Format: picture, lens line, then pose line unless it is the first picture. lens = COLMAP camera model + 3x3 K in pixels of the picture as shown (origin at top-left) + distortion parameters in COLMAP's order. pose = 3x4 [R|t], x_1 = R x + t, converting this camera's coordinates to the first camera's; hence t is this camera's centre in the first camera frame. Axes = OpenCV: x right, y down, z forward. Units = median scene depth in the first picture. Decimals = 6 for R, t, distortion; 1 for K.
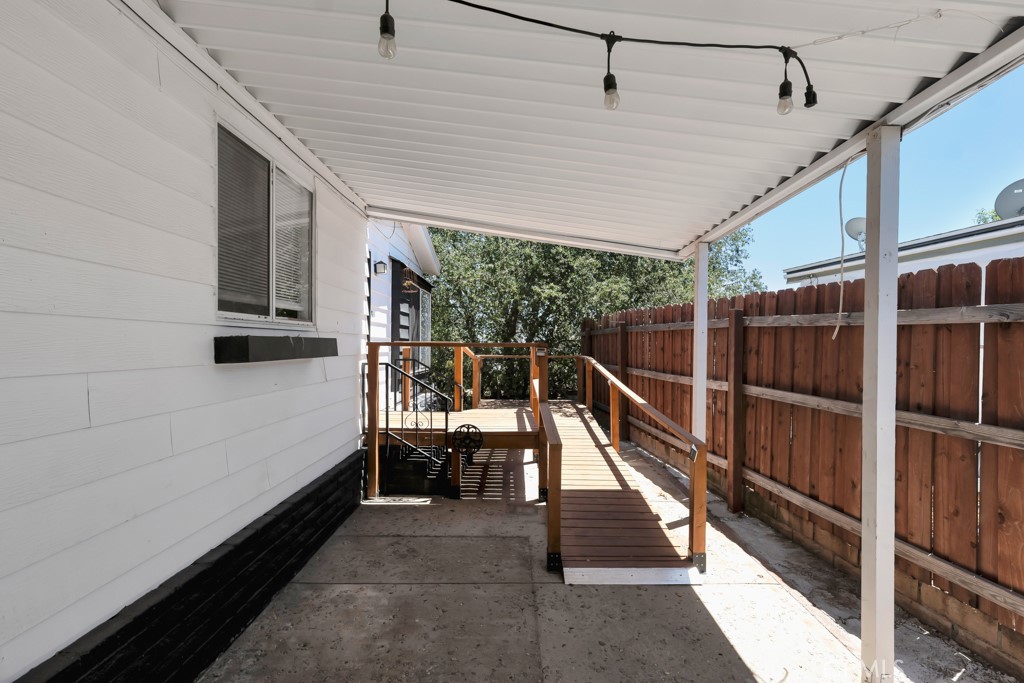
lens RADIAL K [[464.4, 0, 510.4], [0, 464.4, 343.7], [0, 0, 1]] dist [0.002777, -0.000269]
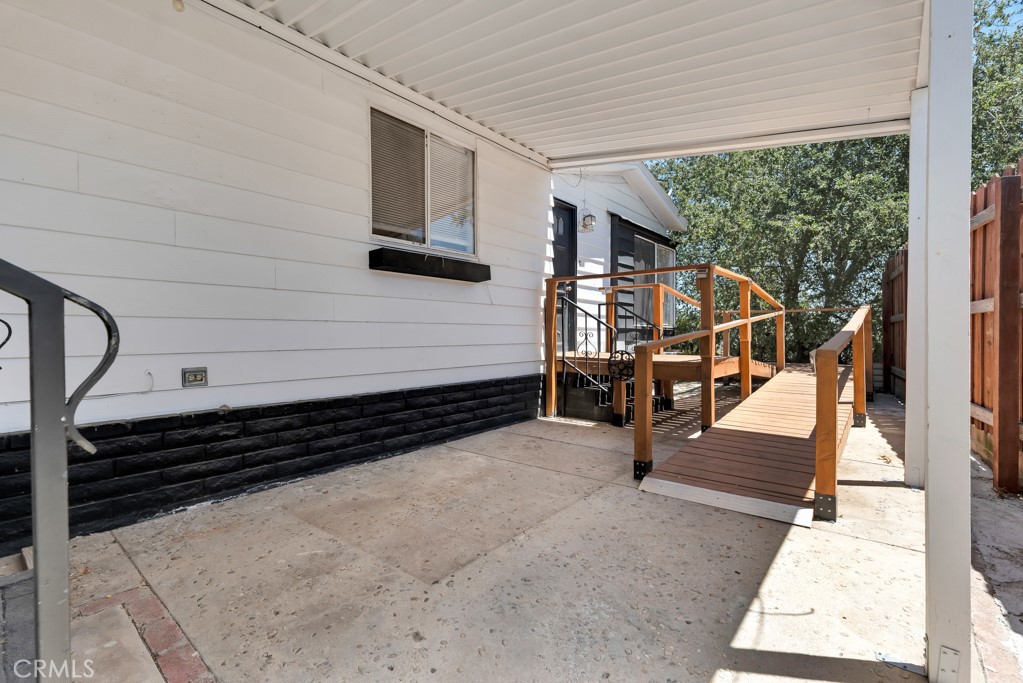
lens RADIAL K [[461.1, 0, 510.2], [0, 461.1, 338.9], [0, 0, 1]] dist [-0.005476, -0.000051]
pose [[0.775080, 0.001850, -0.631860, 0.433451], [0.005809, 0.999933, 0.010053, 0.168398], [0.631836, -0.011463, 0.775017, 0.091706]]
